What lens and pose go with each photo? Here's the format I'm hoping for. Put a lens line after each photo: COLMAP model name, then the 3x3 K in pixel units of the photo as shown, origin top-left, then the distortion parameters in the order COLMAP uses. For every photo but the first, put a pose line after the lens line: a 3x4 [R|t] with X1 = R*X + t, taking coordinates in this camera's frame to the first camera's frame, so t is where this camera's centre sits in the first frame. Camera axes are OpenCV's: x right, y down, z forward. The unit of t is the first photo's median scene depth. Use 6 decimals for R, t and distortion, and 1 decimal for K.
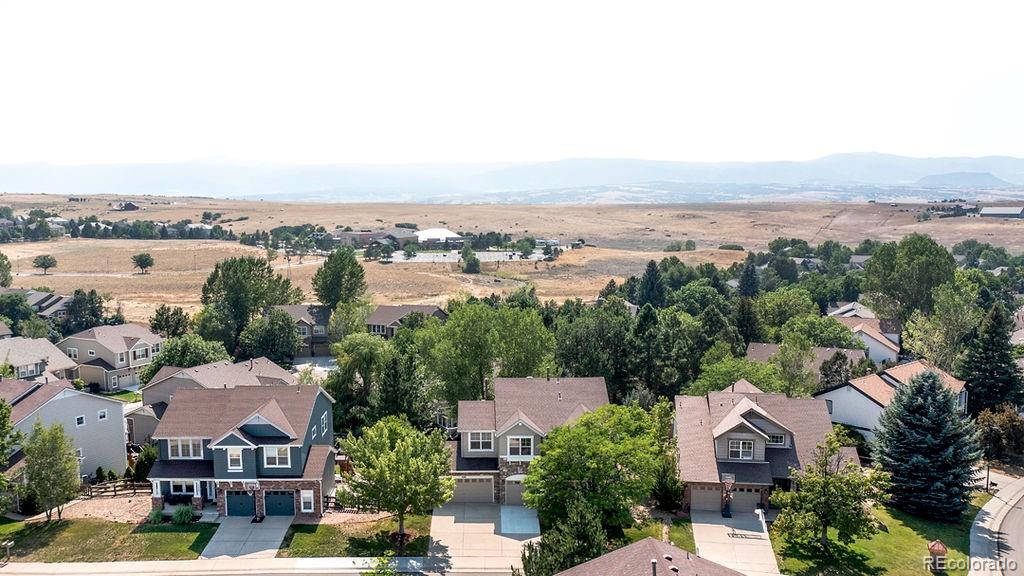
lens RADIAL K [[905.0, 0, 456.3], [0, 905.0, 311.1], [0, 0, 1]] dist [-0.001438, -0.001810]
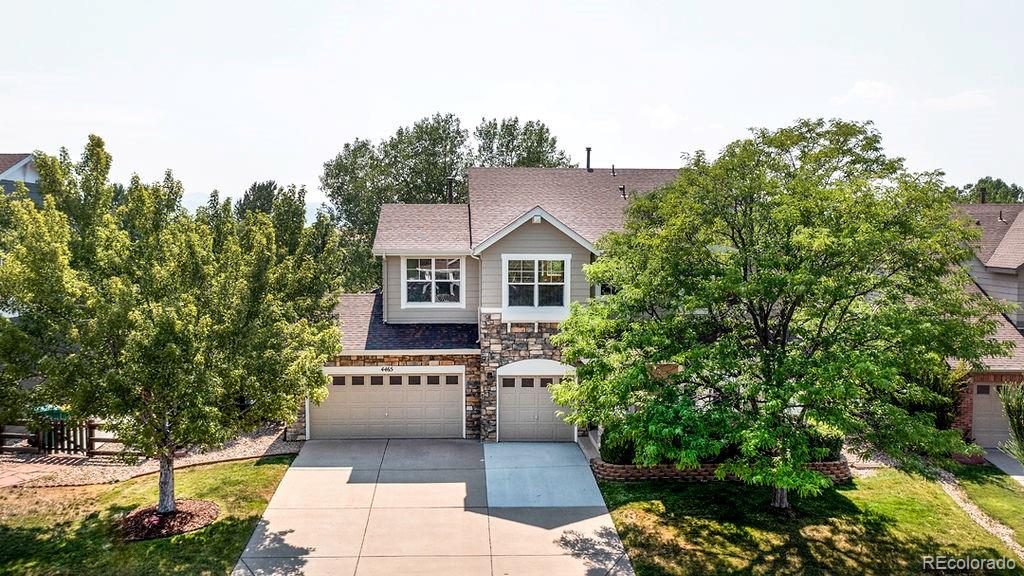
lens RADIAL K [[866.9, 0, 511.6], [0, 866.9, 264.6], [0, 0, 1]] dist [-0.005385, 0.008227]
pose [[0.995842, 0.012444, 0.090241, 0.026712], [-0.003872, 0.995513, -0.094546, 0.171836], [-0.091013, 0.093804, 0.991422, 0.623012]]
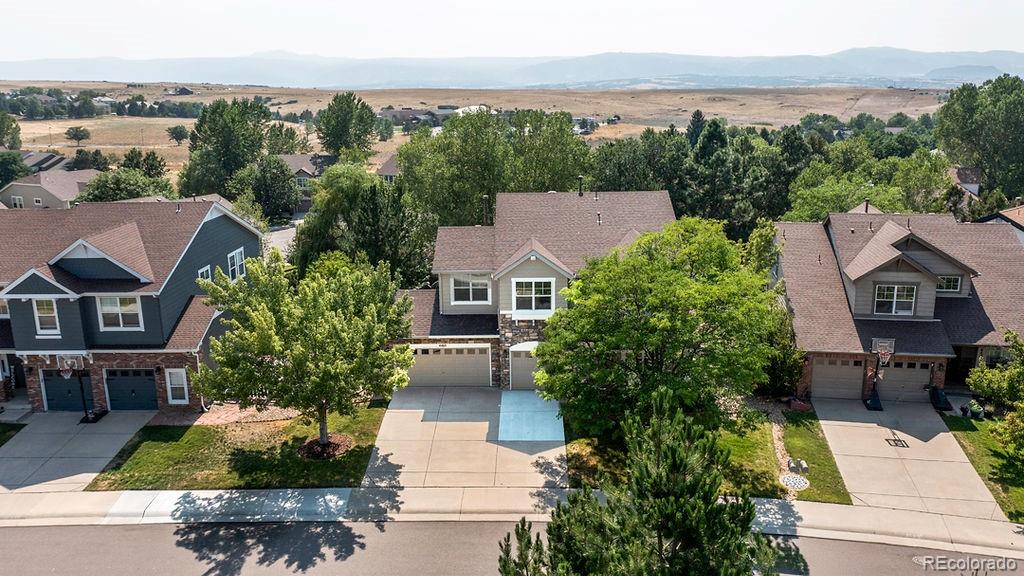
lens RADIAL K [[815.7, 0, 508.8], [0, 815.7, 284.2], [0, 0, 1]] dist [0.000603, 0.003391]
pose [[0.999953, -0.003385, 0.009107, 0.047931], [0.002401, 0.994373, 0.105911, 0.082021], [-0.009414, -0.105884, 0.994334, 0.446149]]
